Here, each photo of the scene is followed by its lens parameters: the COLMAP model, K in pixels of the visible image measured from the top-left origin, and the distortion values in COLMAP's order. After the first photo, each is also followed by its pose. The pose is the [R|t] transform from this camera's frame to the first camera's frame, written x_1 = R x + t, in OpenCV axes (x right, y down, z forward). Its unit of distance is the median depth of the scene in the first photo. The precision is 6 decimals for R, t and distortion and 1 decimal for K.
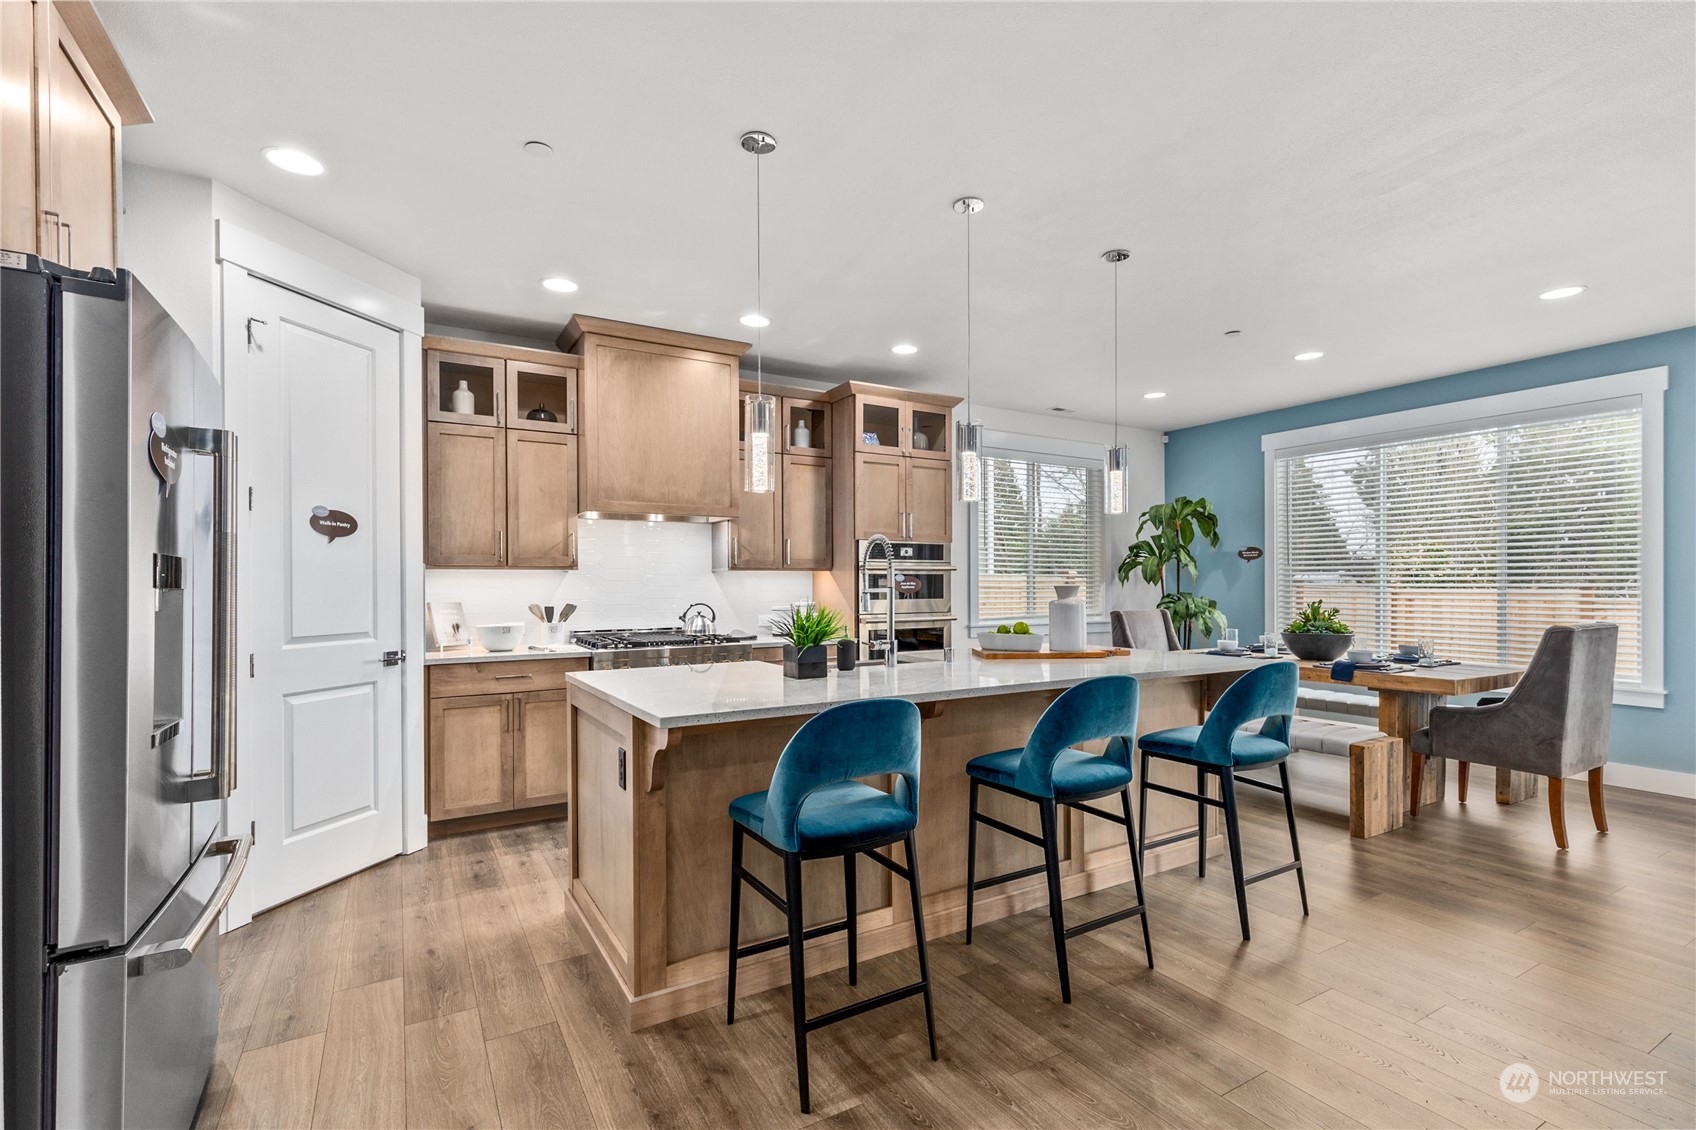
lens RADIAL K [[769.3, 0, 844.0], [0, 769.3, 576.3], [0, 0, 1]] dist [0.002031, -0.000194]
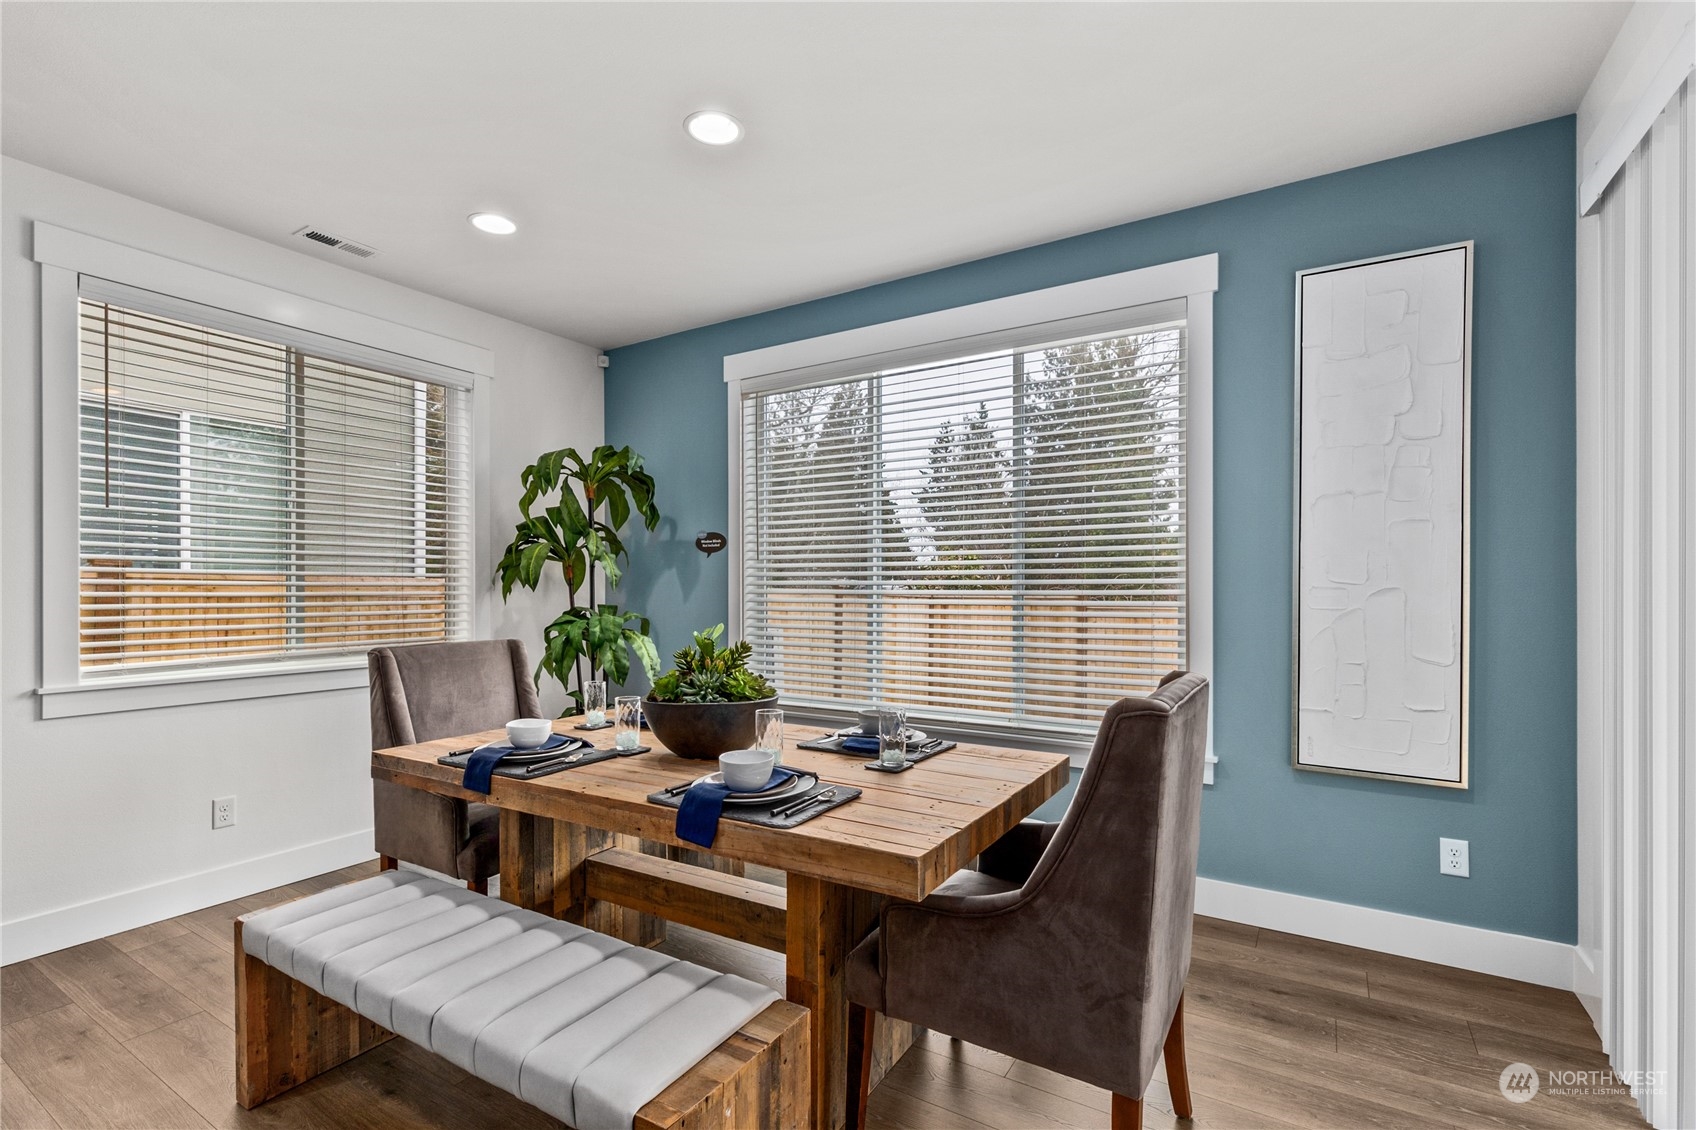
lens RADIAL K [[769.3, 0, 847.1], [0, 769.3, 579.8], [0, 0, 1]] dist [0.002031, -0.000194]
pose [[0.881807, 0.003651, 0.471597, 0.423606], [-0.003001, 0.999993, -0.002130, 0.003044], [-0.471601, 0.000463, 0.881812, 0.498318]]
